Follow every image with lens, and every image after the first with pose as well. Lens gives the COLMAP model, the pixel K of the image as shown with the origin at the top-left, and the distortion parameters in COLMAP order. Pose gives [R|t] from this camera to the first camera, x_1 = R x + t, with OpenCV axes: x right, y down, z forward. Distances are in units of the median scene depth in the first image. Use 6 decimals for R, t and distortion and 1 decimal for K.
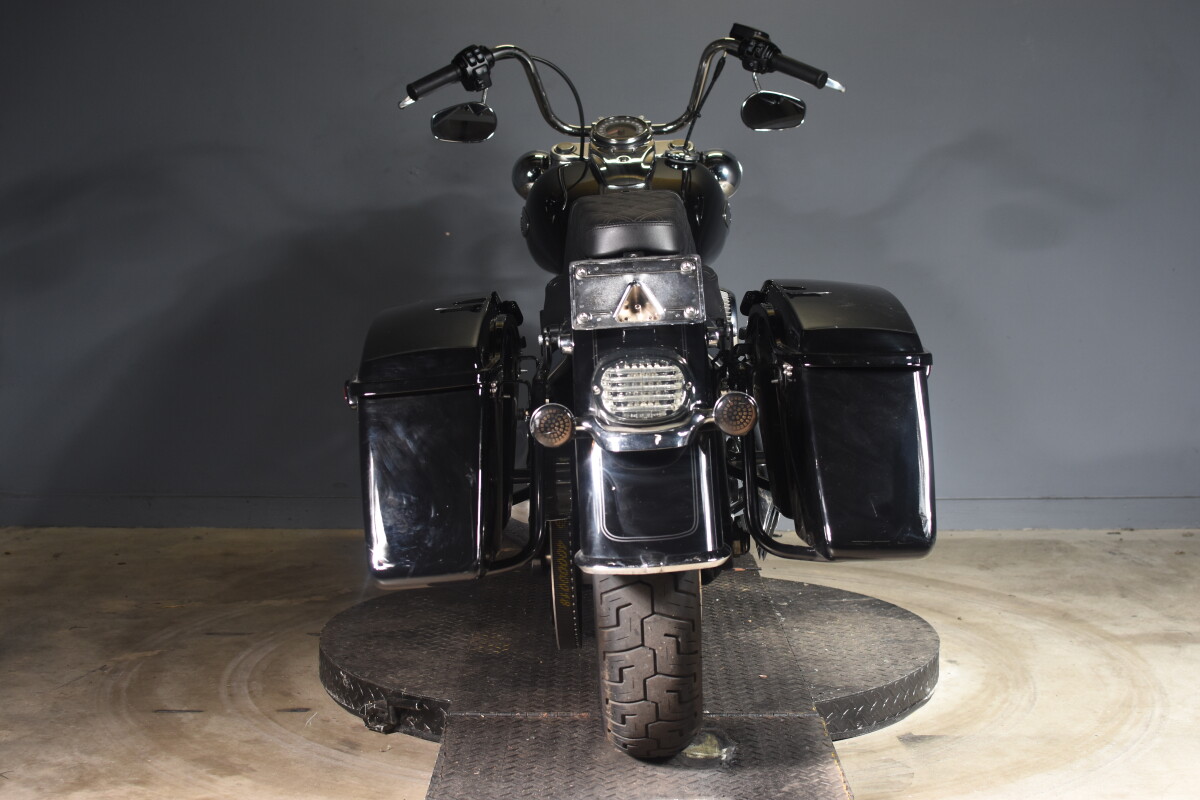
lens RADIAL K [[1861.0, 0, 600.5], [0, 1861.0, 399.7], [0, 0, 1]] dist [-0.149137, 0.000000]
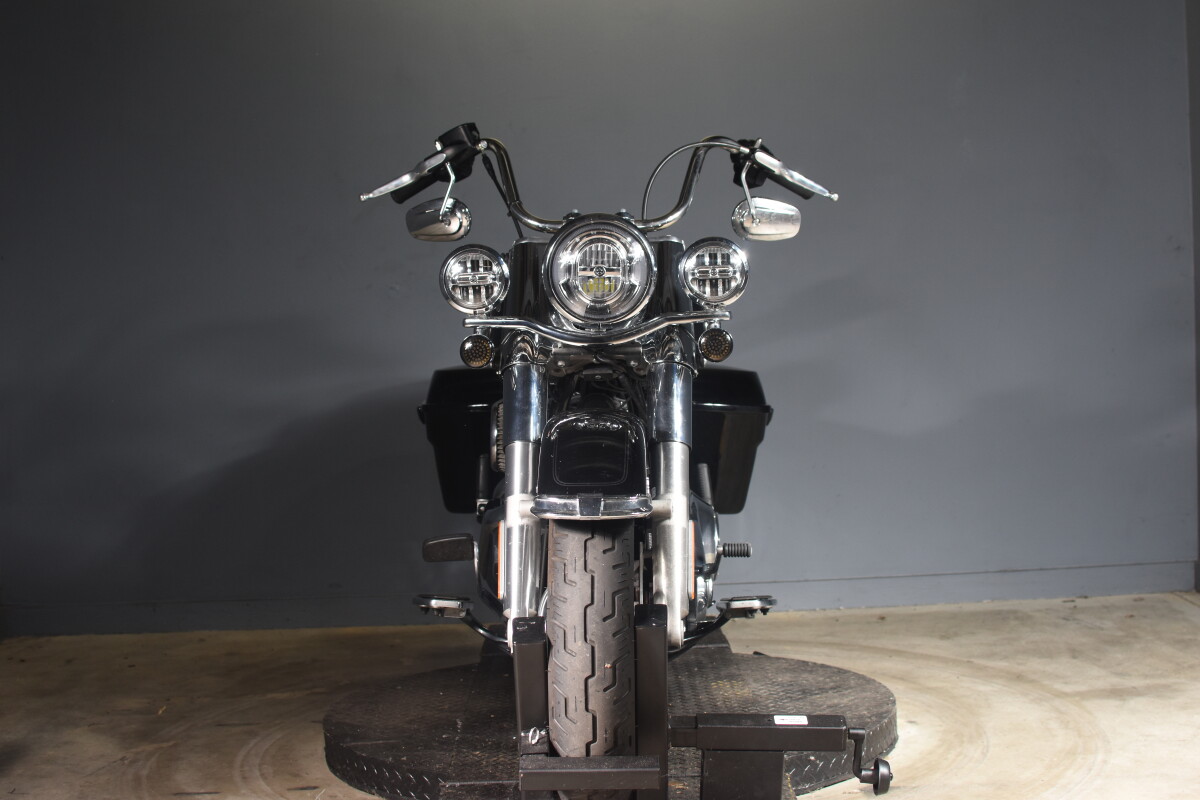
lens RADIAL K [[1861.0, 0, 603.0], [0, 1861.0, 397.2], [0, 0, 1]] dist [-0.149137, 0.000000]
pose [[0.999167, -0.038868, 0.012473, 0.004221], [0.039509, 0.997645, -0.056069, 0.005814], [-0.010264, 0.056515, 0.998349, -0.079172]]
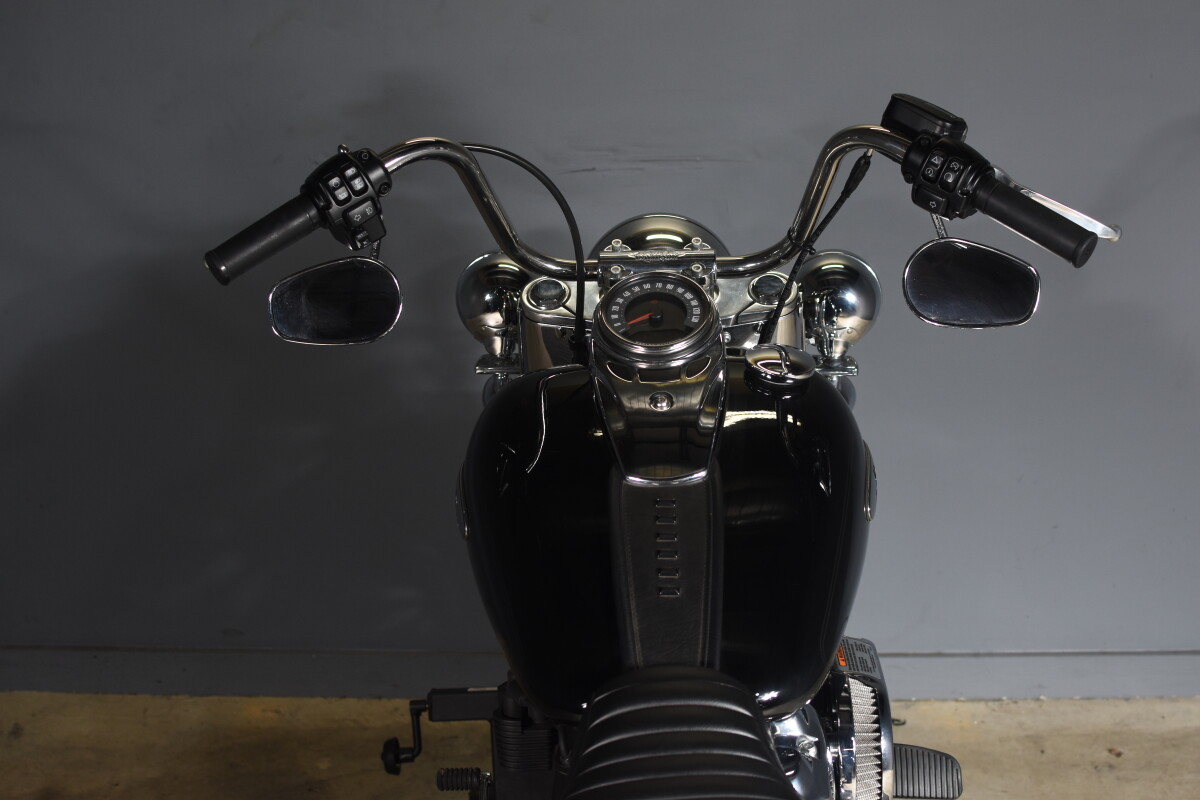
lens RADIAL K [[1861.0, 0, 597.4], [0, 1861.0, 401.2], [0, 0, 1]] dist [-0.149137, 0.000000]
pose [[0.999722, -0.005400, -0.022951, 0.006730], [0.009629, 0.982049, 0.188380, -0.208691], [0.021522, -0.188549, 0.981828, 0.498748]]
